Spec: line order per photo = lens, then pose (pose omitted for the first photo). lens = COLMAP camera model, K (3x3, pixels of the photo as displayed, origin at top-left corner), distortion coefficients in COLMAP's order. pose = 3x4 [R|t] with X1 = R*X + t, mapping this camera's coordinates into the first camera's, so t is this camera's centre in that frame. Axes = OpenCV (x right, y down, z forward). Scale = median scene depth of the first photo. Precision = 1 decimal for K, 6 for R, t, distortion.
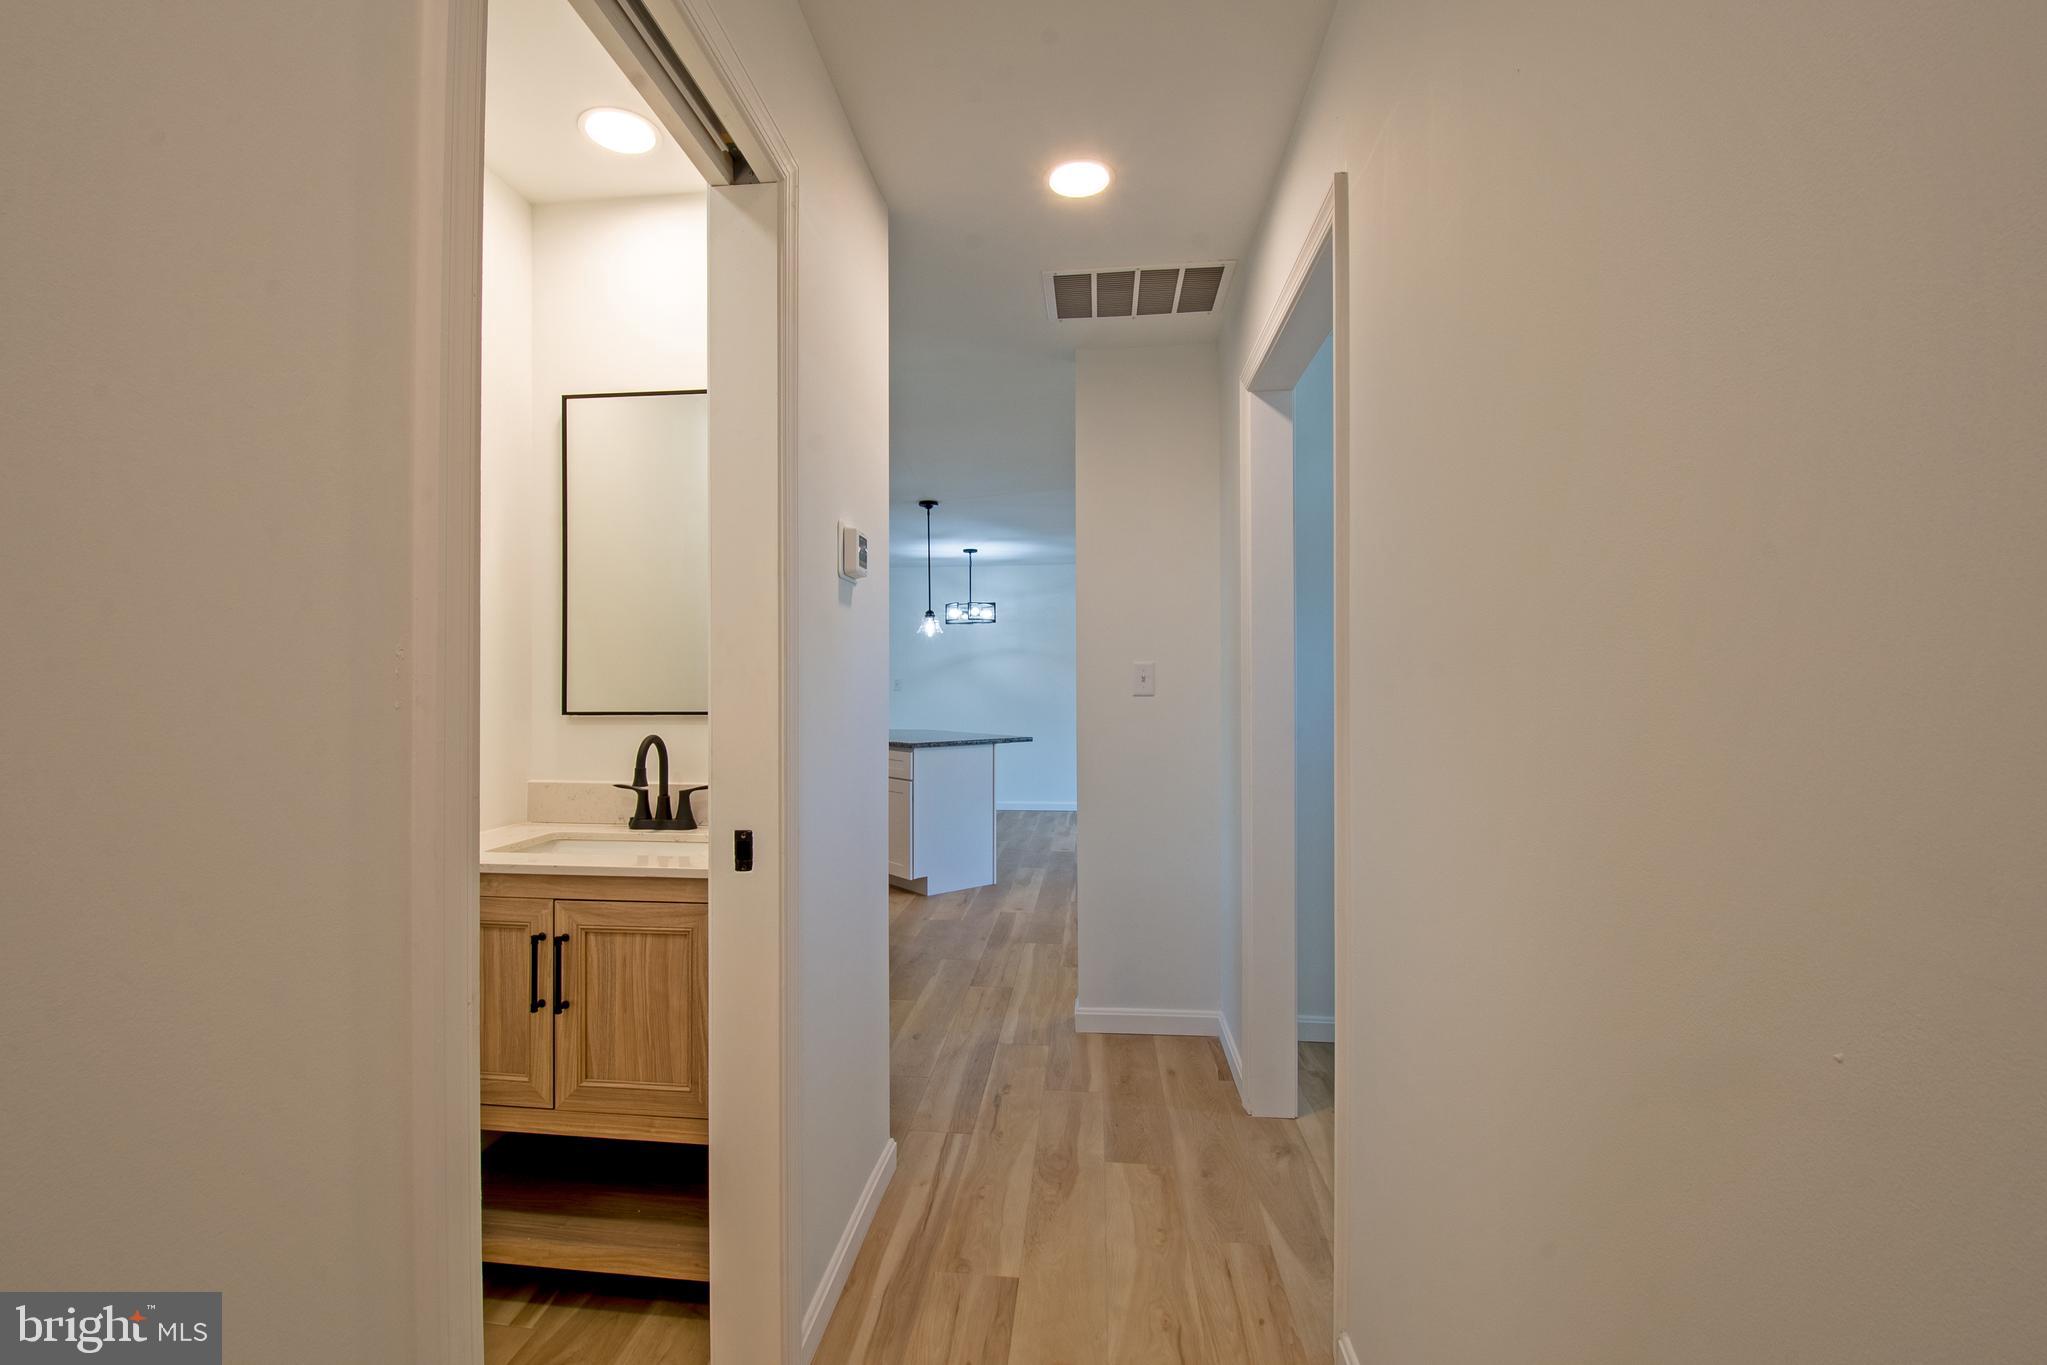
lens RADIAL K [[908.4, 0, 989.0], [0, 908.4, 685.9], [0, 0, 1]] dist [0.002826, -0.016384]
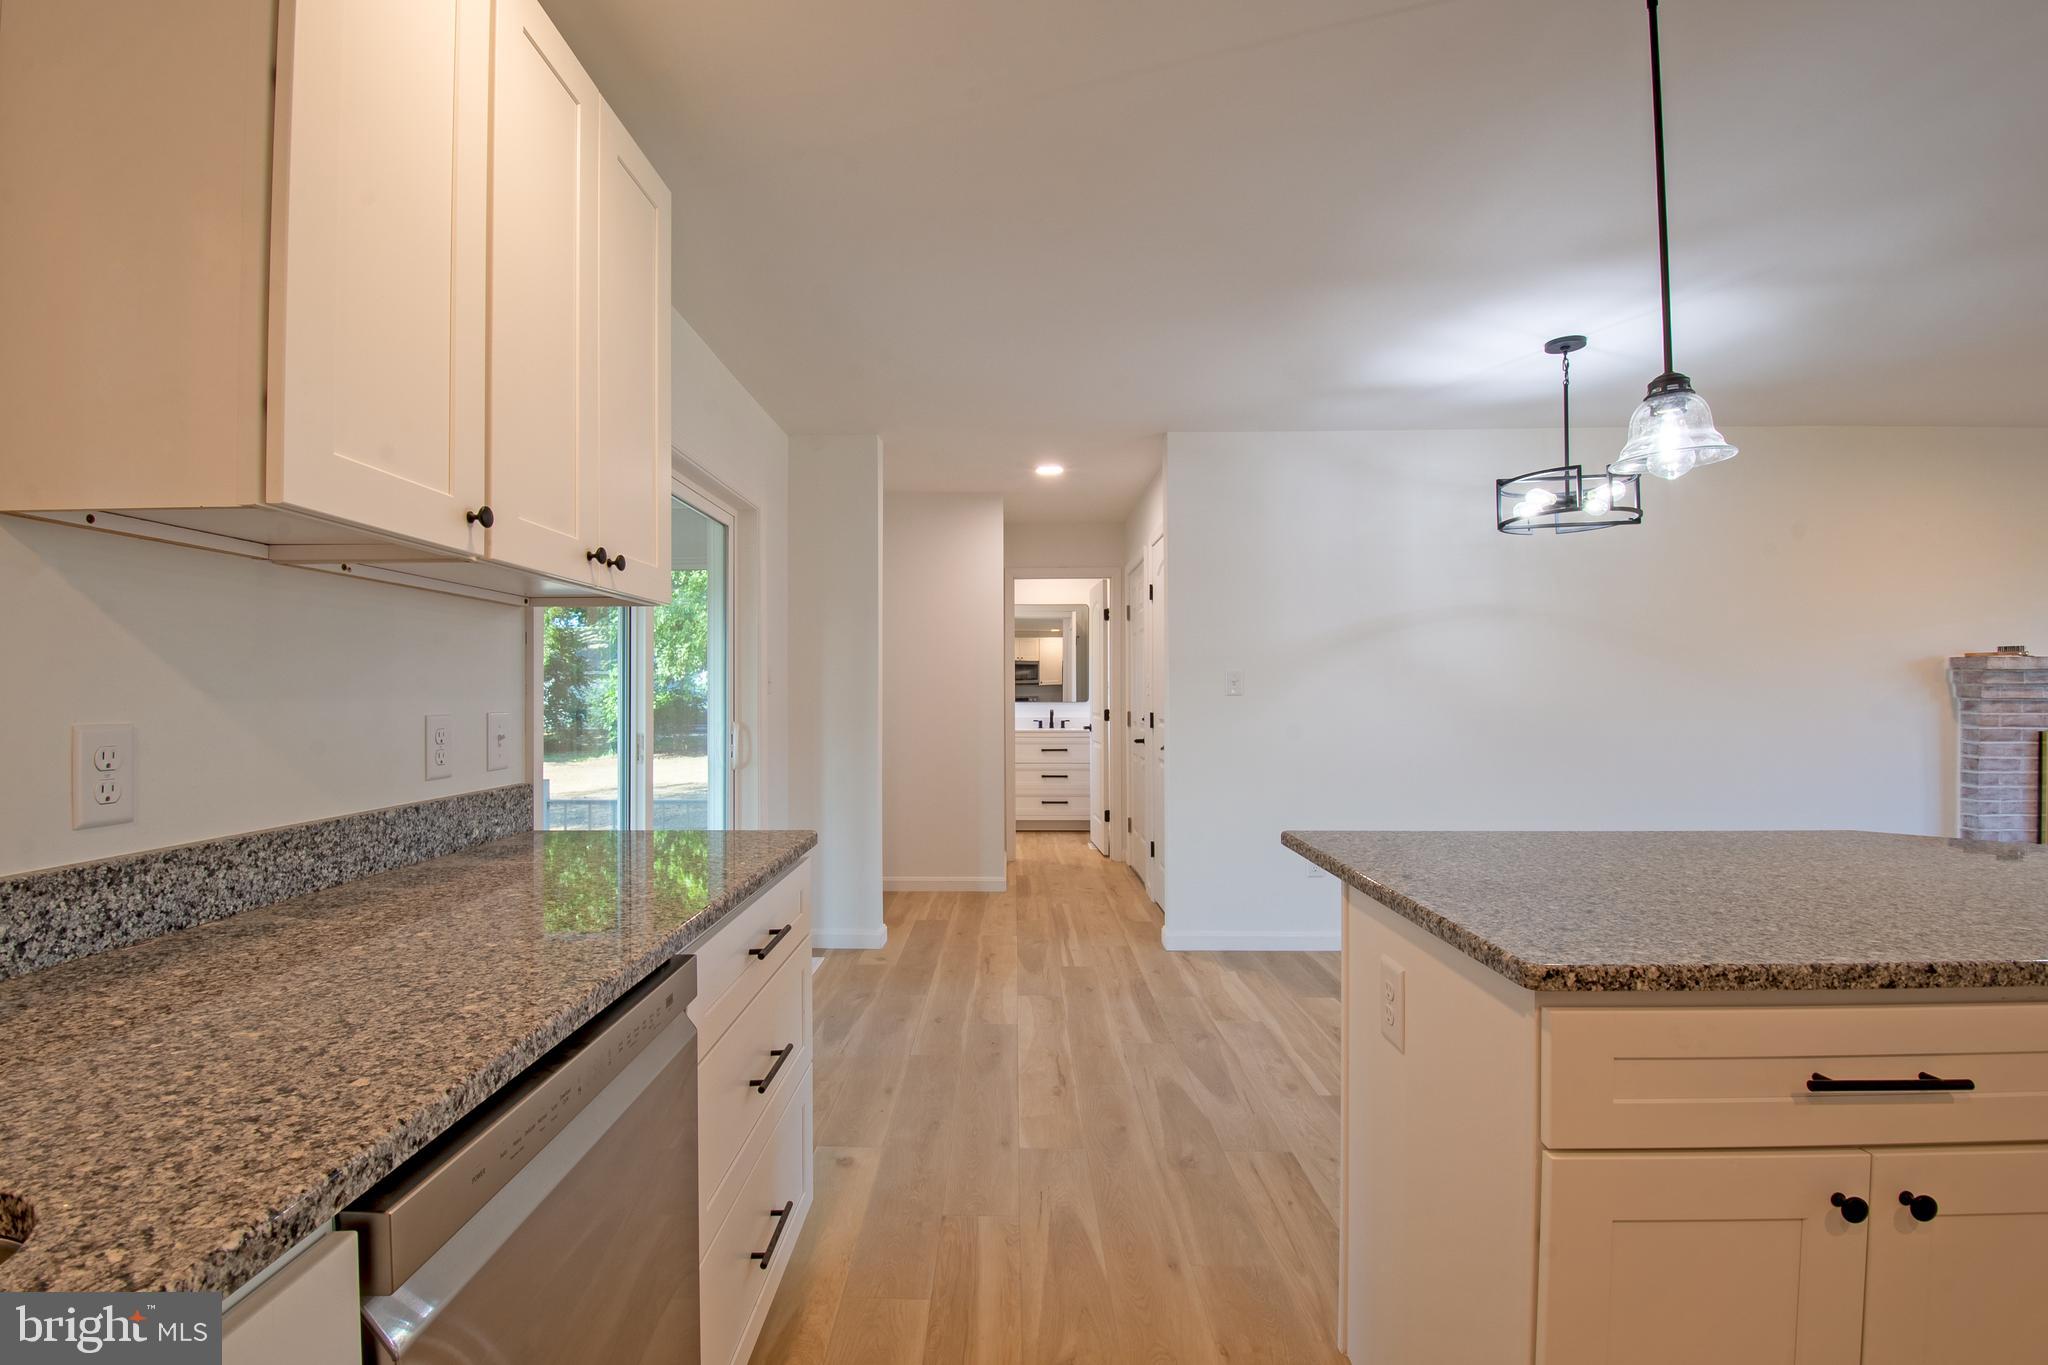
lens RADIAL K [[915.8, 0, 988.9], [0, 915.8, 687.2], [0, 0, 1]] dist [-0.001850, -0.010987]
pose [[0.995917, 0.000439, 0.090271, -1.102788], [-0.000173, 0.999996, -0.002948, 0.010912], [-0.090272, 0.002921, 0.995913, 2.202178]]
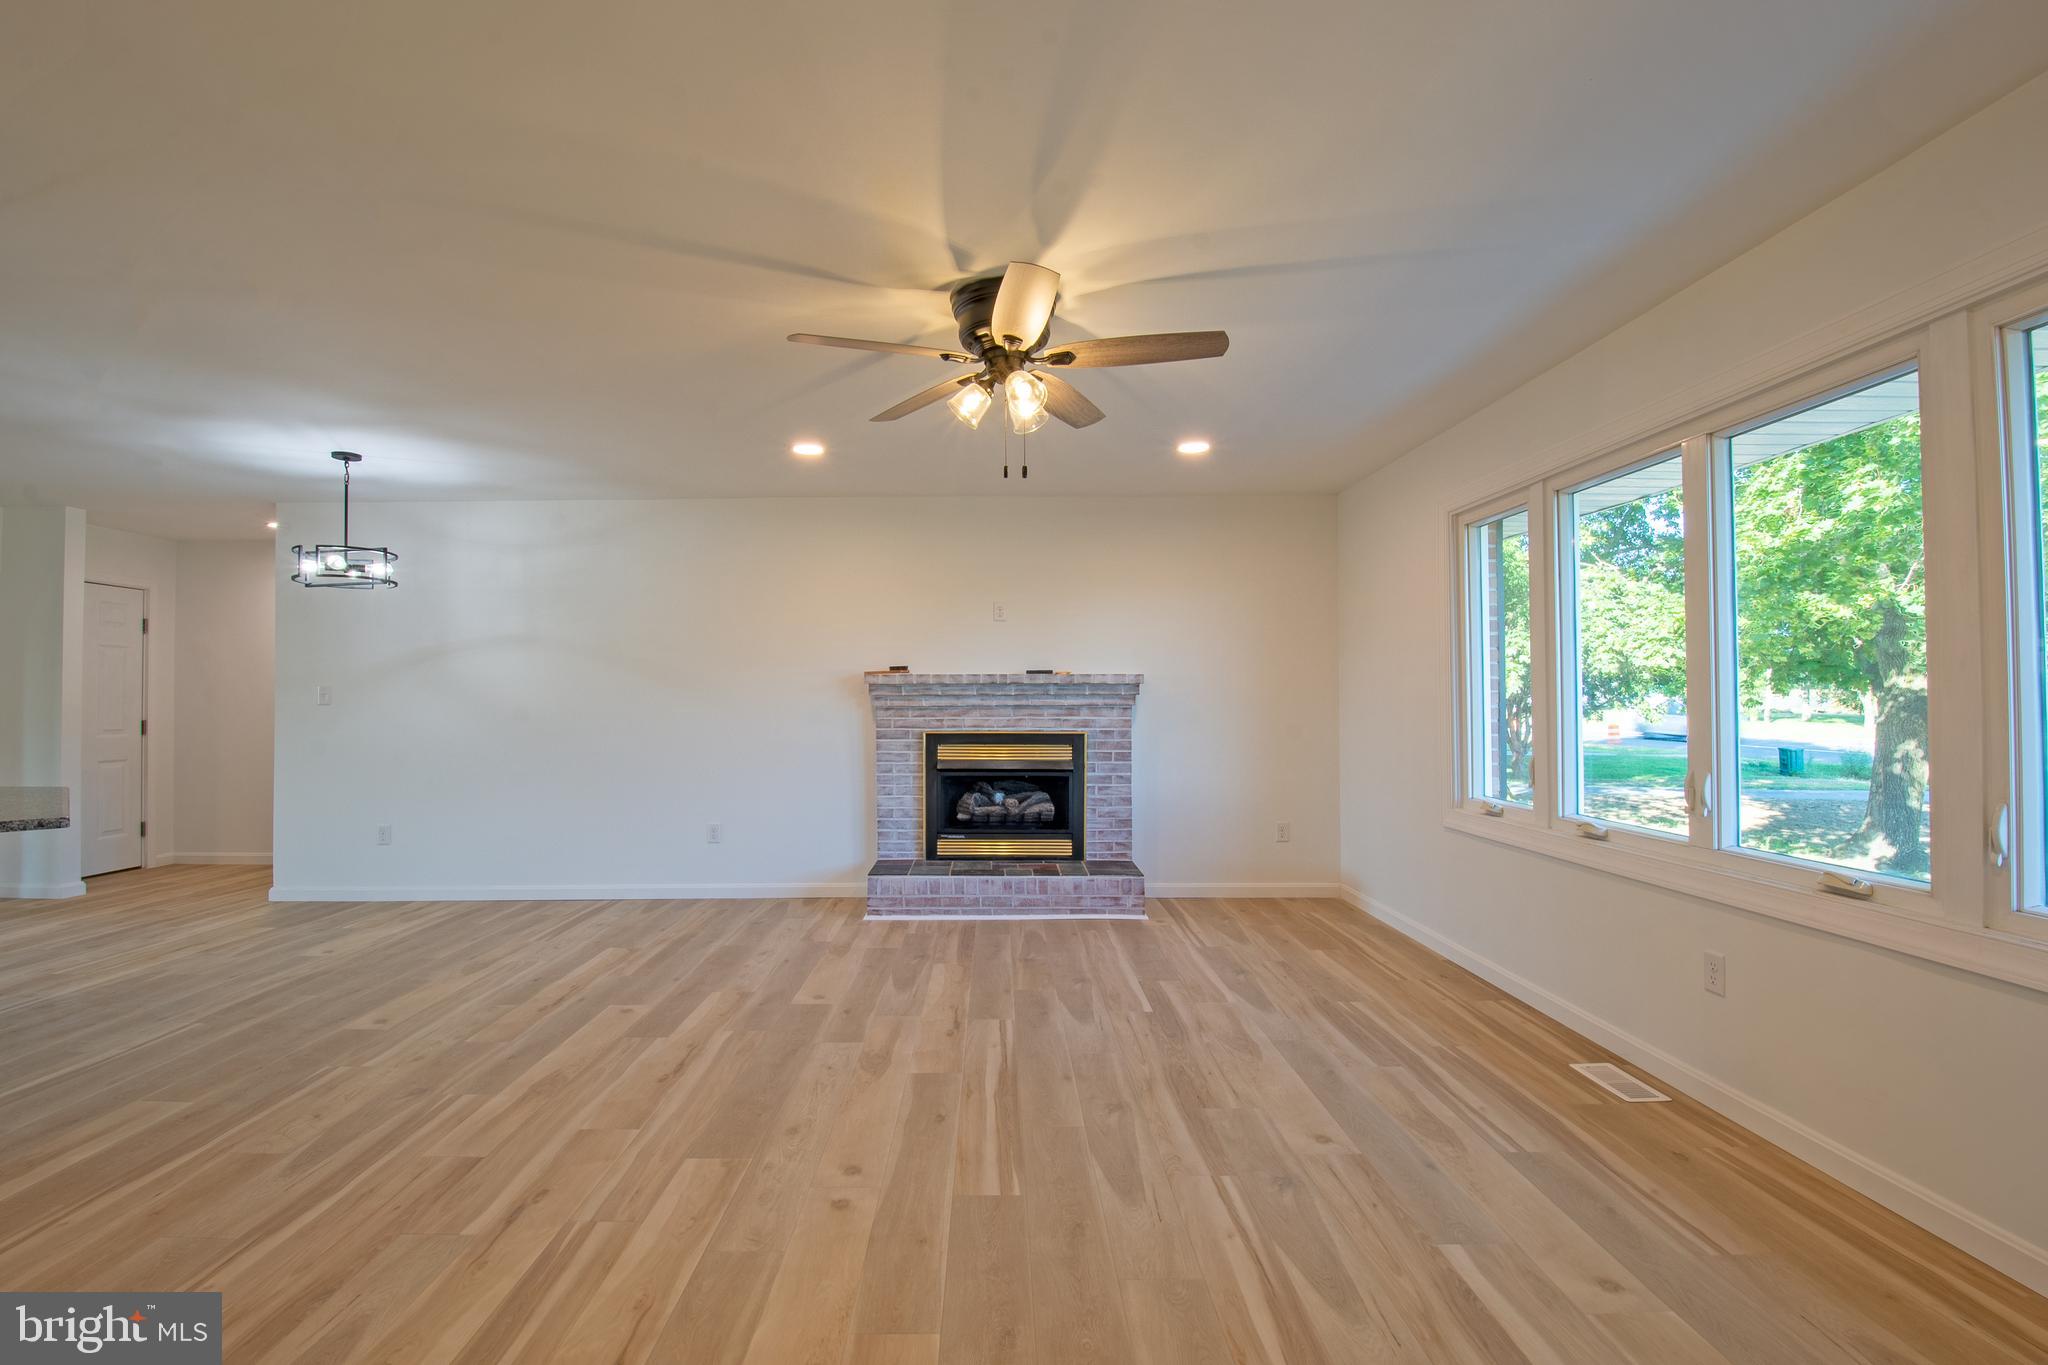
lens RADIAL K [[908.9, 0, 989.4], [0, 908.9, 685.9], [0, 0, 1]] dist [0.002826, -0.016384]
pose [[0.993983, -0.000274, 0.109535, 1.106359], [0.001702, 0.999915, -0.012941, 0.005429], [-0.109522, 0.013050, 0.993899, 1.407176]]
